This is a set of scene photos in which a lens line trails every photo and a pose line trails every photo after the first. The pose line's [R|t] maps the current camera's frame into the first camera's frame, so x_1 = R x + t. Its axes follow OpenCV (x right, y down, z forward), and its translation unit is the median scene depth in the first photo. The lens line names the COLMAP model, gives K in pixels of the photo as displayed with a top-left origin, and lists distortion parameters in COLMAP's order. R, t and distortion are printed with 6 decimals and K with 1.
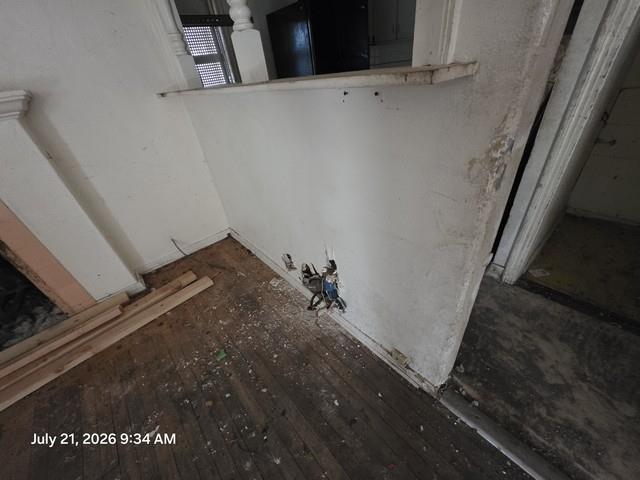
lens RADIAL K [[254.3, 0, 325.7], [0, 254.3, 238.3], [0, 0, 1]] dist [0.002964, 0.000153]
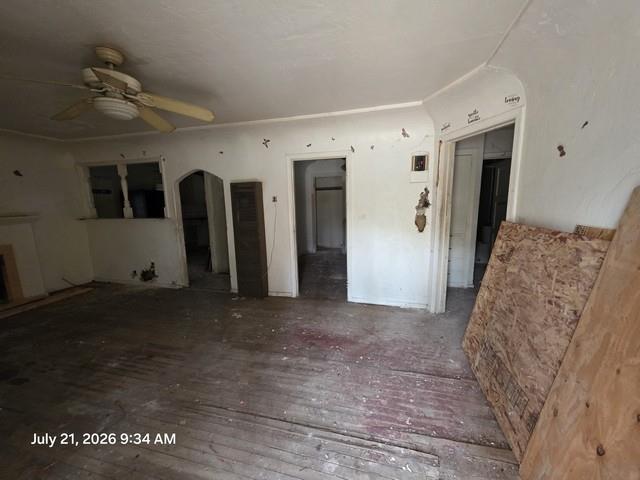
lens RADIAL K [[254.3, 0, 323.1], [0, 254.3, 241.6], [0, 0, 1]] dist [0.002964, 0.000153]
pose [[0.839342, 0.003277, 0.543594, 0.076987], [0.250004, 0.885627, -0.391361, 1.523661], [-0.482704, 0.464386, 0.742524, -2.428241]]
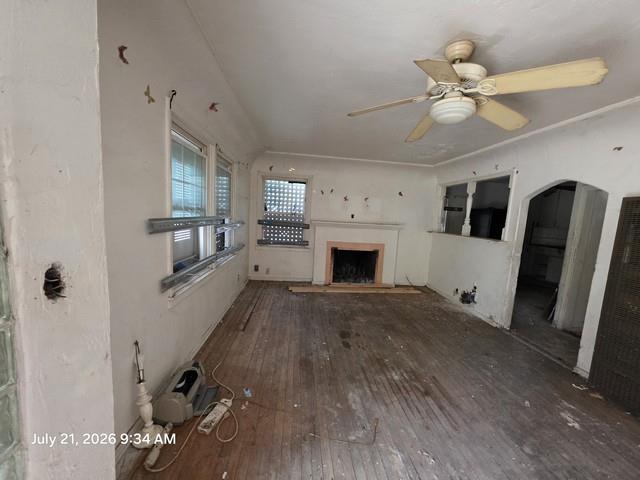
lens RADIAL K [[254.3, 0, 320.9], [0, 254.3, 242.4], [0, 0, 1]] dist [0.002964, 0.000153]
pose [[0.782114, 0.217805, -0.583832, 0.218504], [-0.461742, 0.831721, -0.308277, 1.280554], [0.418441, 0.510687, 0.751070, -2.099744]]
